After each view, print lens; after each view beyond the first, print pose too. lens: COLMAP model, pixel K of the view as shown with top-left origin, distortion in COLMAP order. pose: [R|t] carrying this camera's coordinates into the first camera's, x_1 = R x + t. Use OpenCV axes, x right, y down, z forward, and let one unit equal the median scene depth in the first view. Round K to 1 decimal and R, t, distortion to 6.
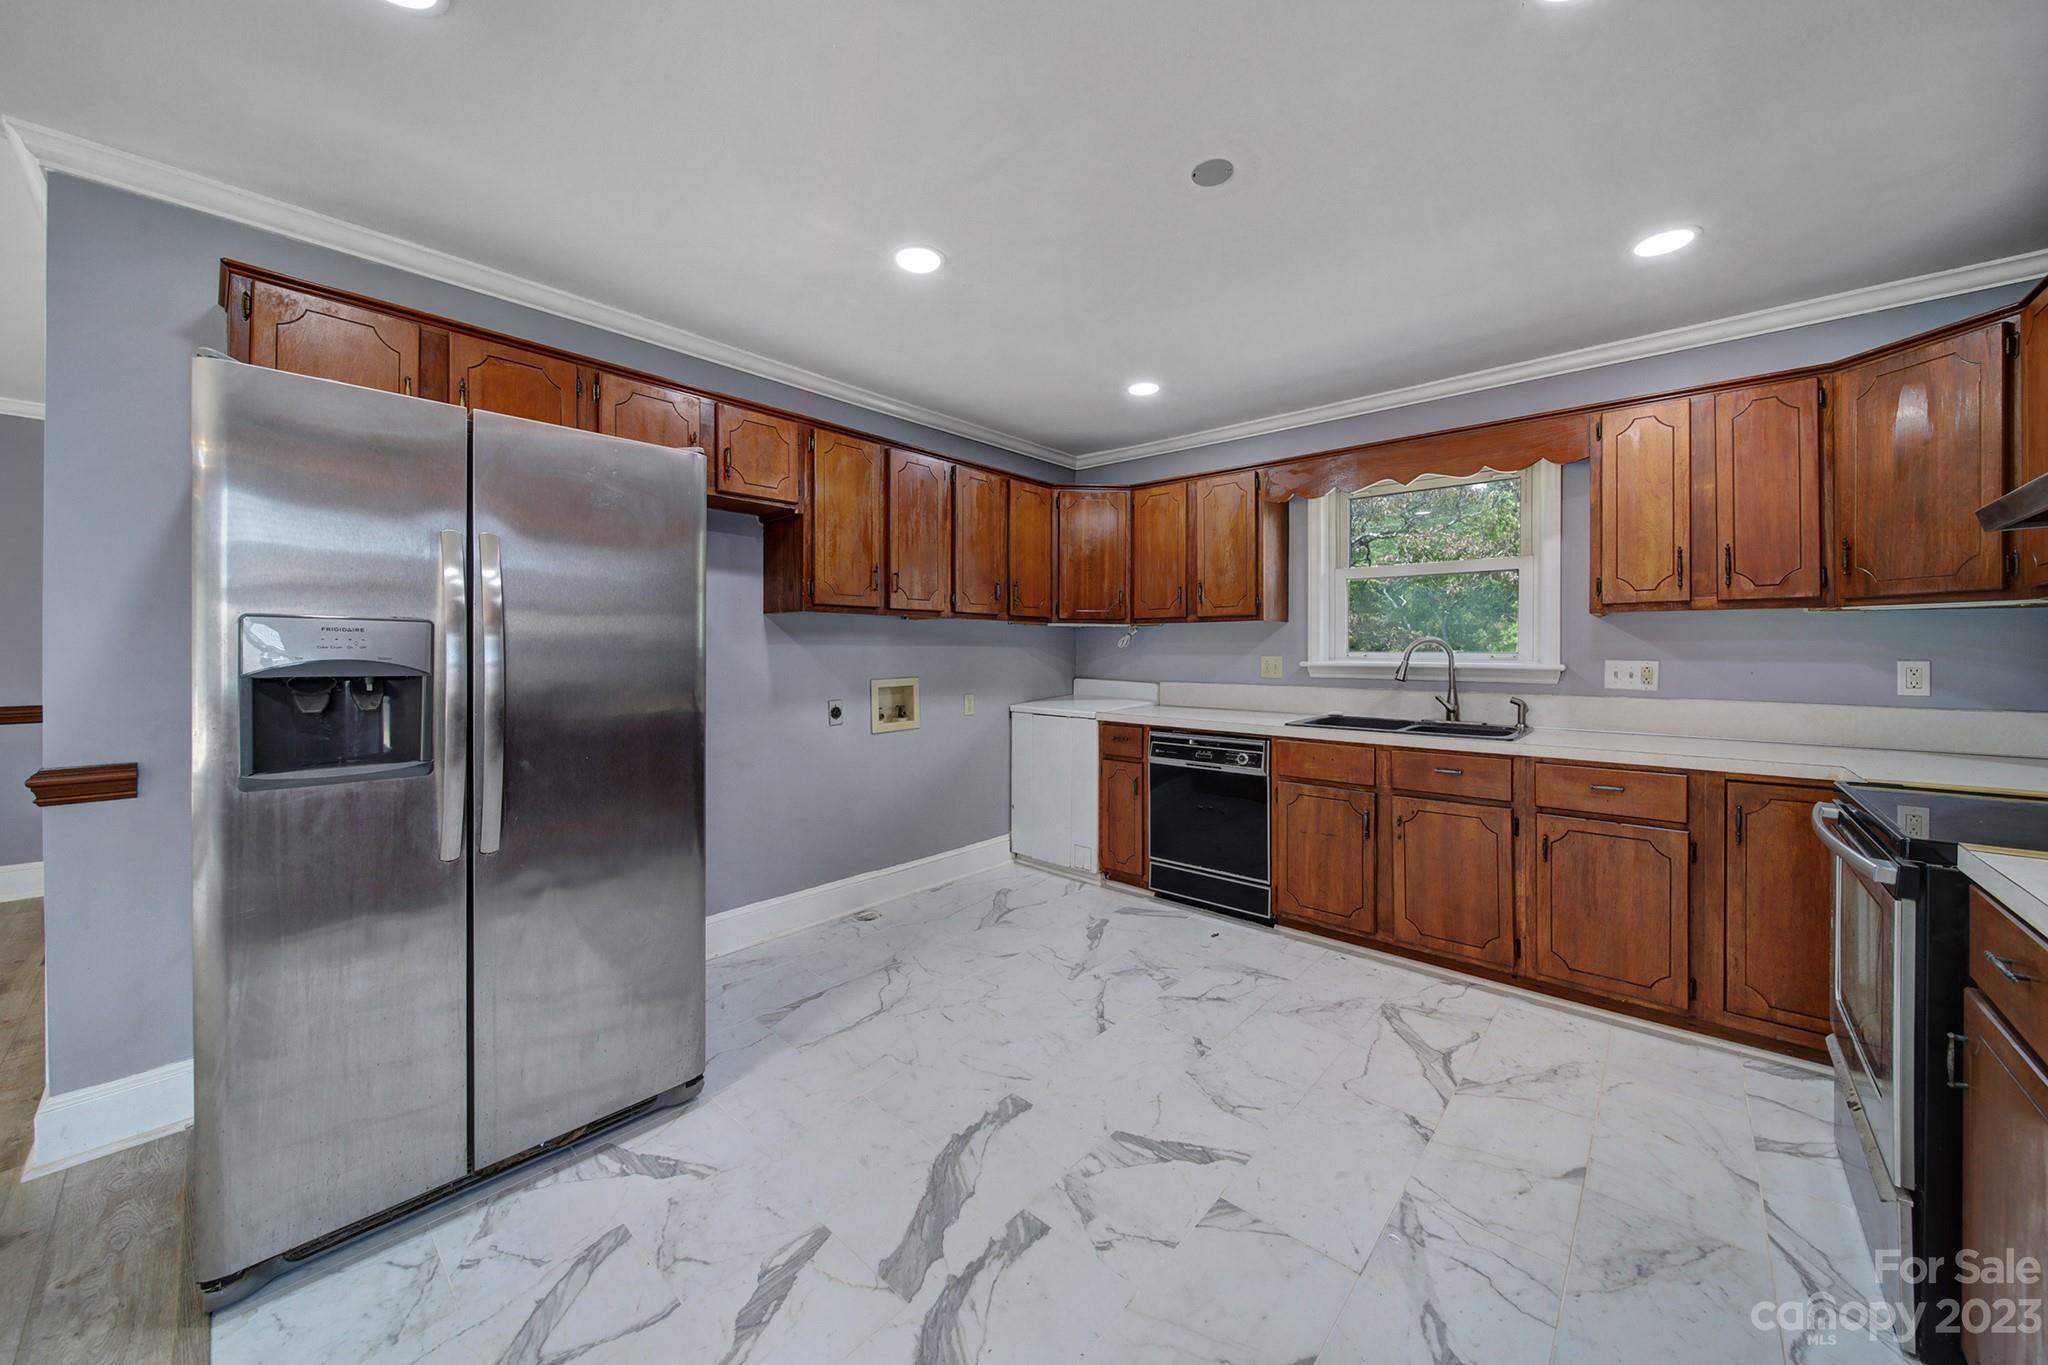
lens RADIAL K [[726.6, 0, 1025.5], [0, 726.6, 651.4], [0, 0, 1]] dist [-0.000868, -0.000289]
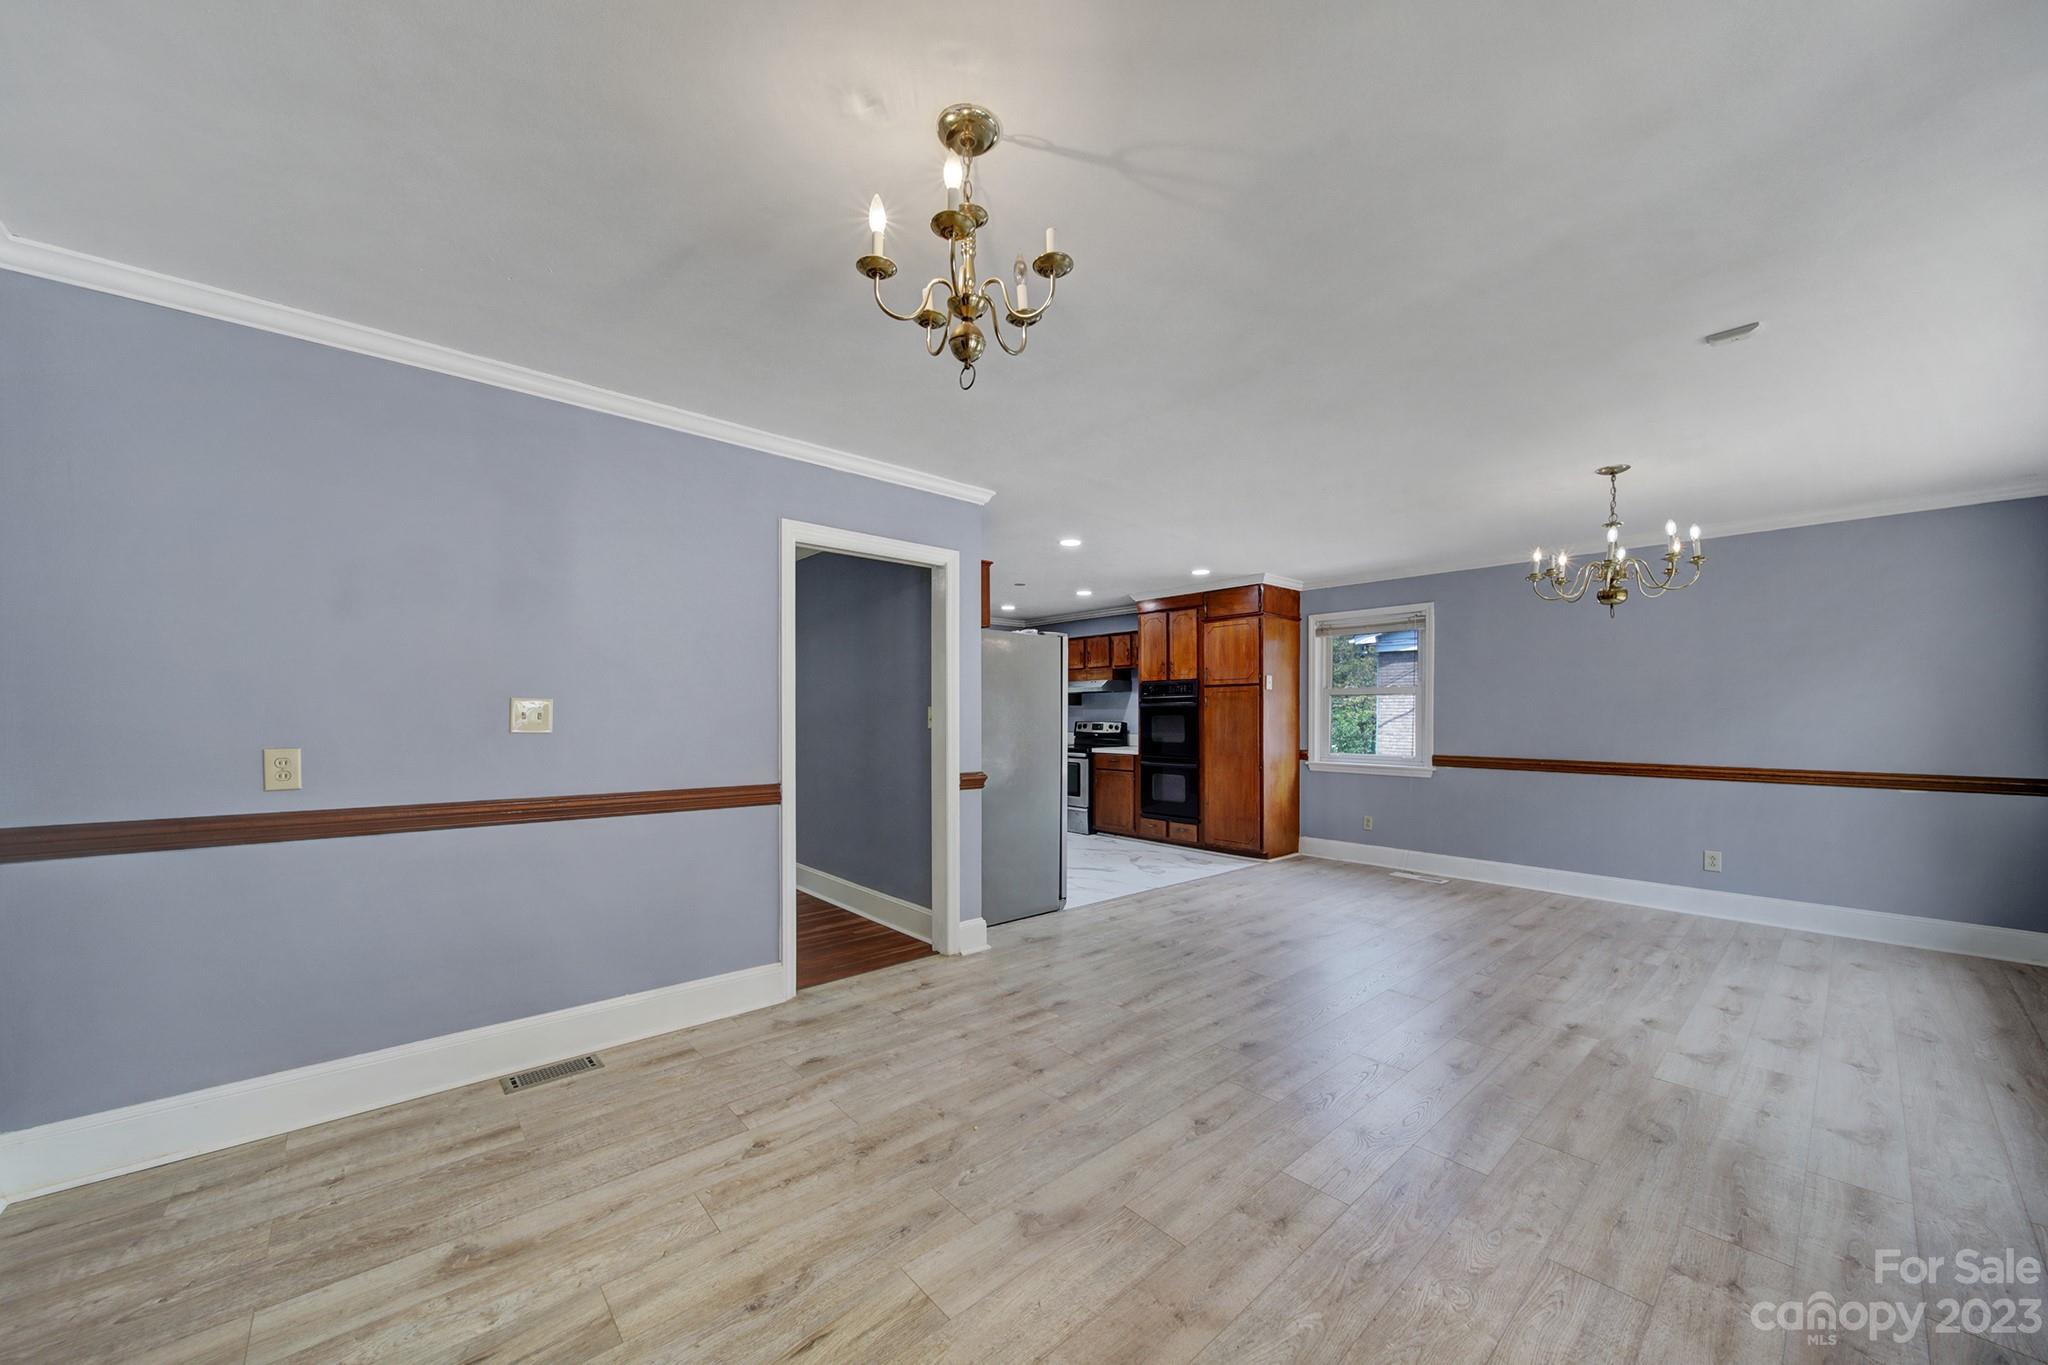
lens RADIAL K [[743.5, 0, 1022.9], [0, 743.5, 697.3], [0, 0, 1]] dist [-0.000372, -0.000309]
pose [[0.116138, 0.024152, 0.992939, -2.085558], [-0.002290, 0.999708, -0.024049, -0.007996], [-0.993230, 0.000519, 0.116159, 0.341680]]
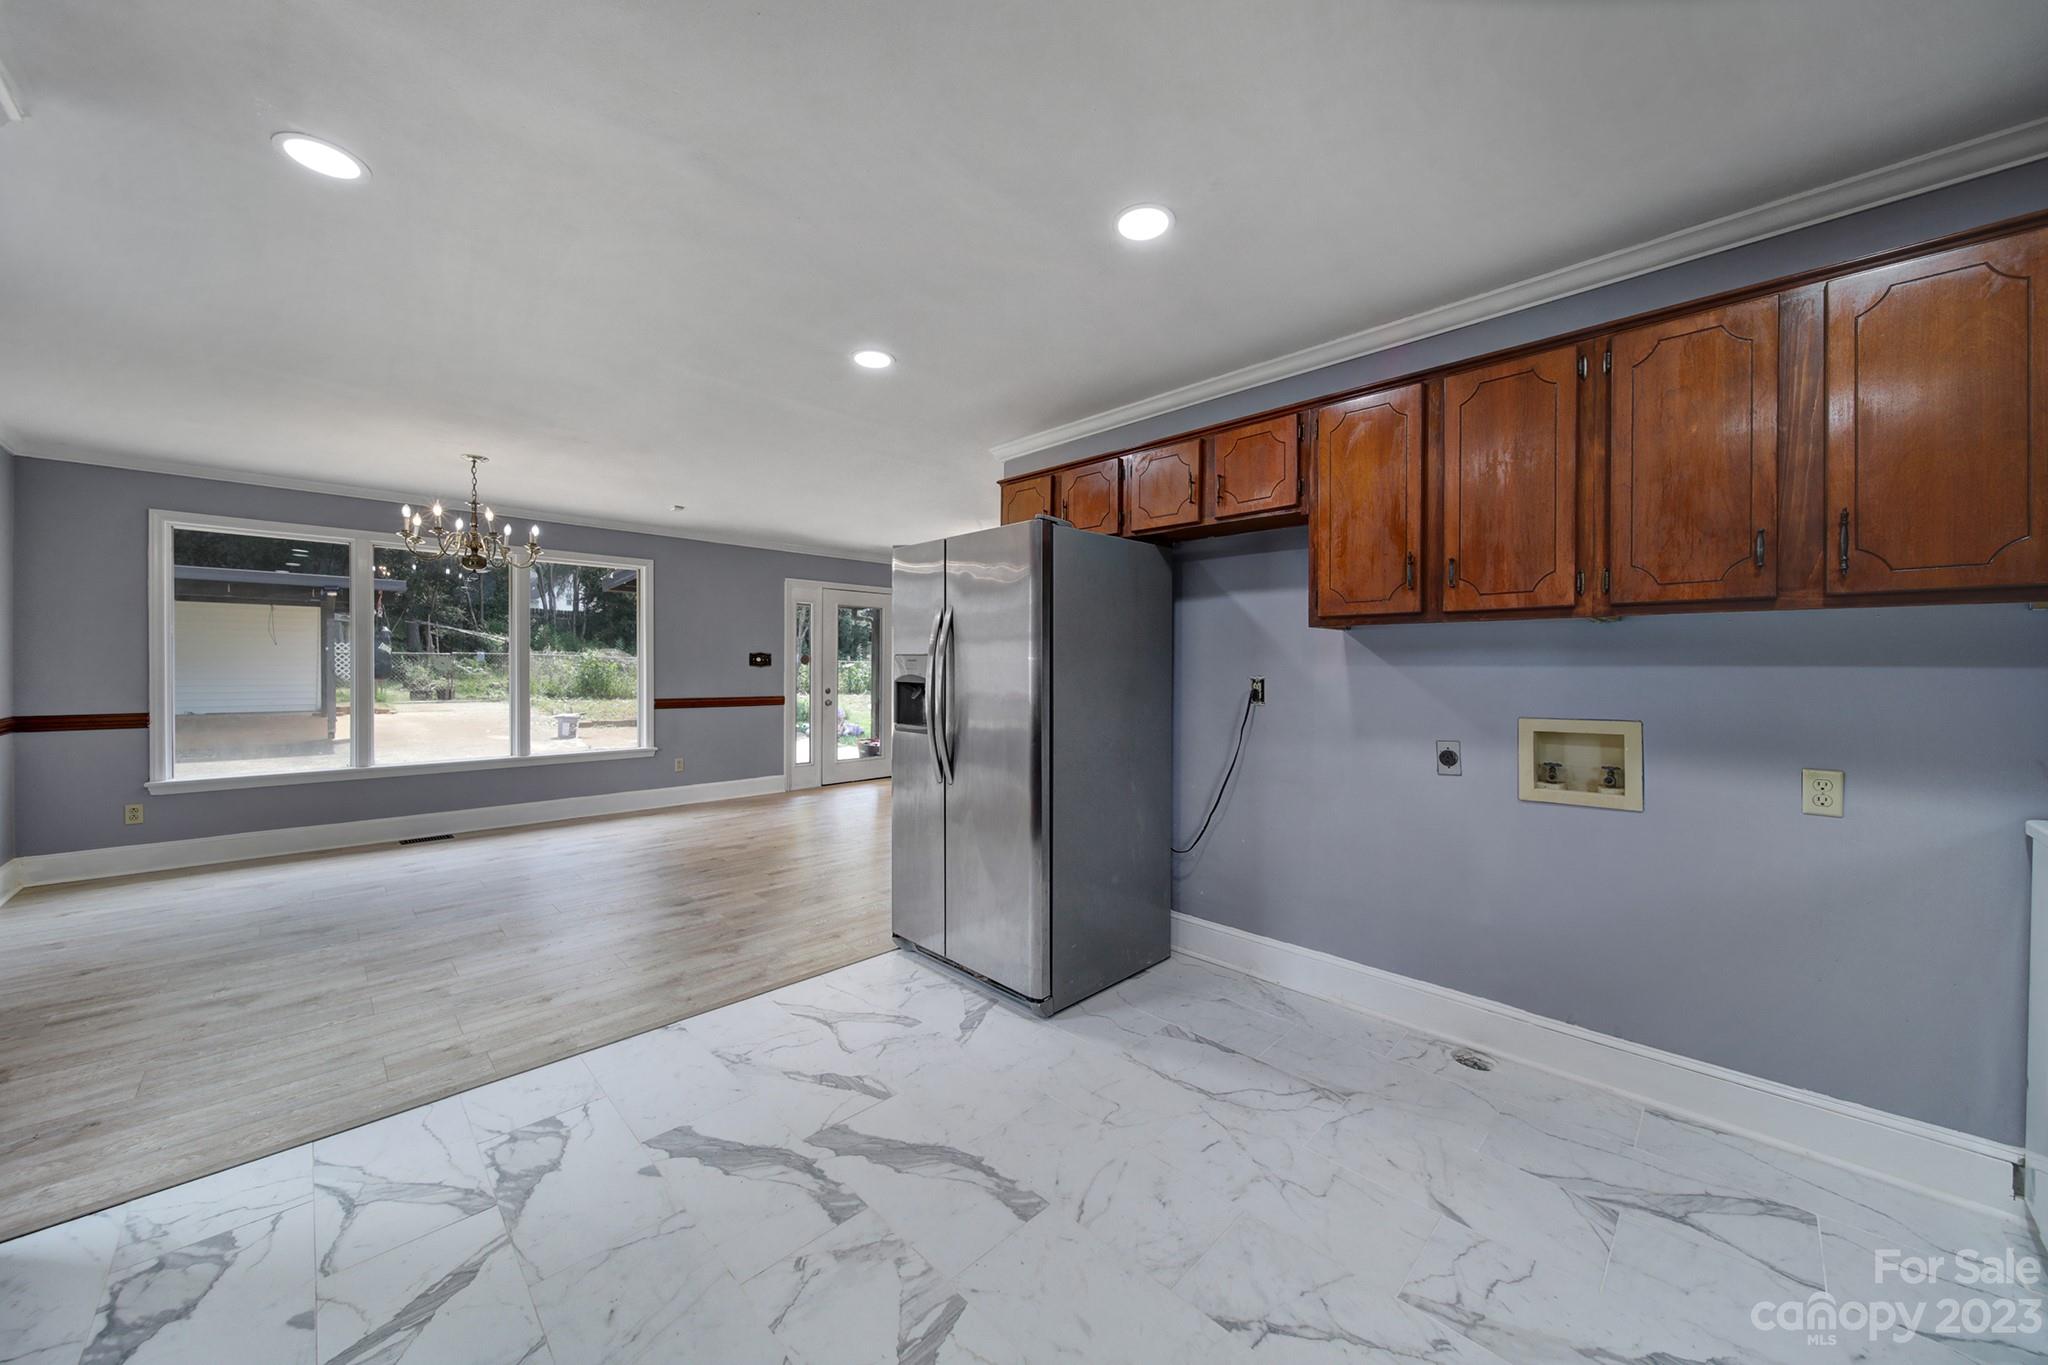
lens RADIAL K [[720.5, 0, 1023.4], [0, 720.5, 670.9], [0, 0, 1]] dist [-0.002404, -0.000660]
pose [[-0.055681, 0.003101, -0.998444, 0.542097], [-0.005921, 0.999977, 0.003436, -0.004124], [0.998431, 0.006103, -0.055661, 0.680536]]
